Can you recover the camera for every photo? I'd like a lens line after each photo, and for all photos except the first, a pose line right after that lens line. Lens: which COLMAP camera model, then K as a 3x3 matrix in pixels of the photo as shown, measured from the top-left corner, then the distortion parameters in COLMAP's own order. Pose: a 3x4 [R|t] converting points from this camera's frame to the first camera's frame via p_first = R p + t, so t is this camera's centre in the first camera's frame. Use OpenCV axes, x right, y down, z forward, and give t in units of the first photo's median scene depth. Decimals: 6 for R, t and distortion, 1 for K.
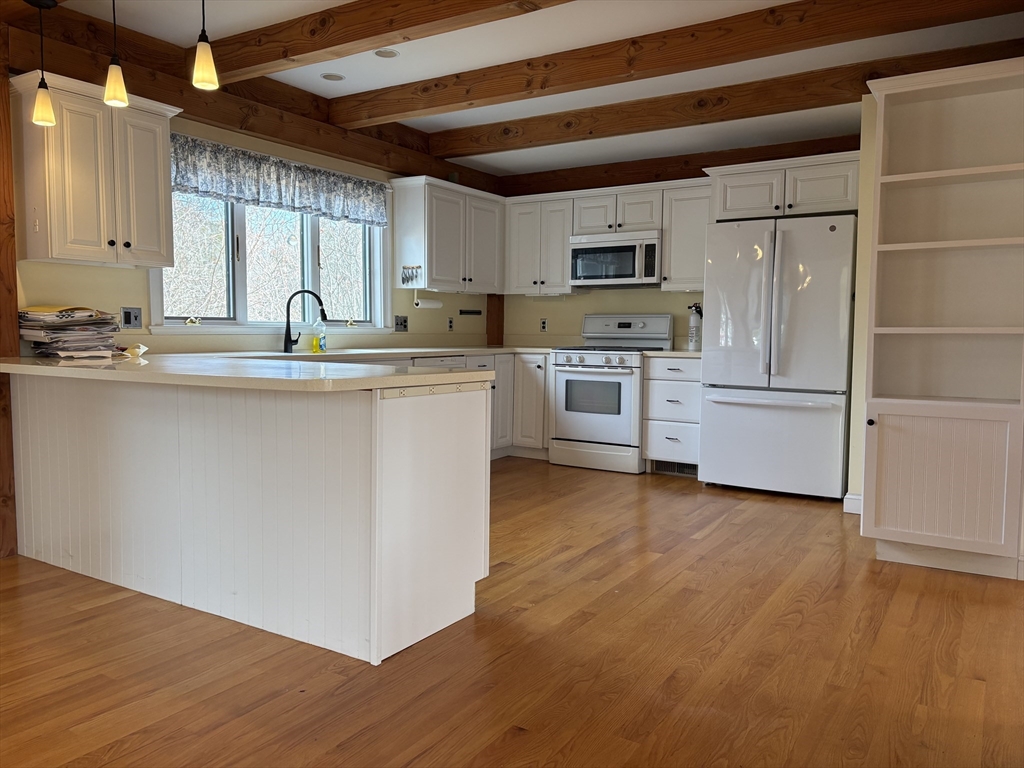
lens RADIAL K [[771.5, 0, 511.1], [0, 771.5, 381.2], [0, 0, 1]] dist [0.031809, -0.009790]
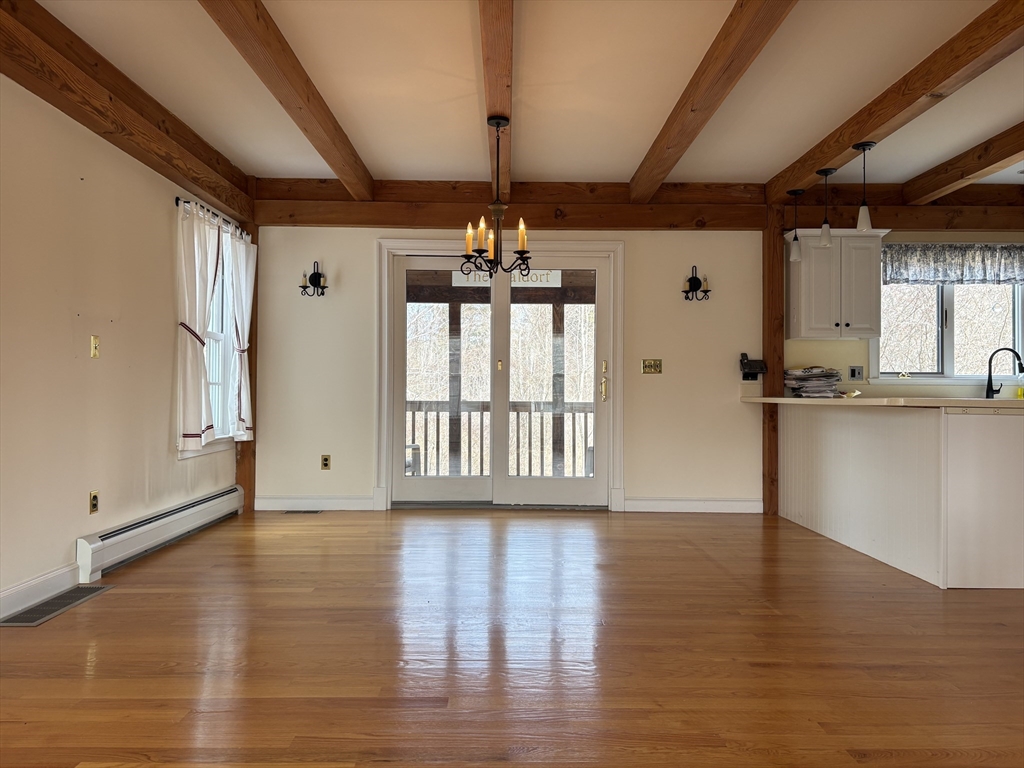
lens RADIAL K [[771.5, 0, 512.3], [0, 771.5, 384.4], [0, 0, 1]] dist [0.031809, -0.009790]
pose [[0.544124, -0.013018, -0.838904, 0.357829], [-0.060136, 0.996703, -0.054472, 0.054252], [0.836847, 0.080088, 0.541547, -0.311908]]
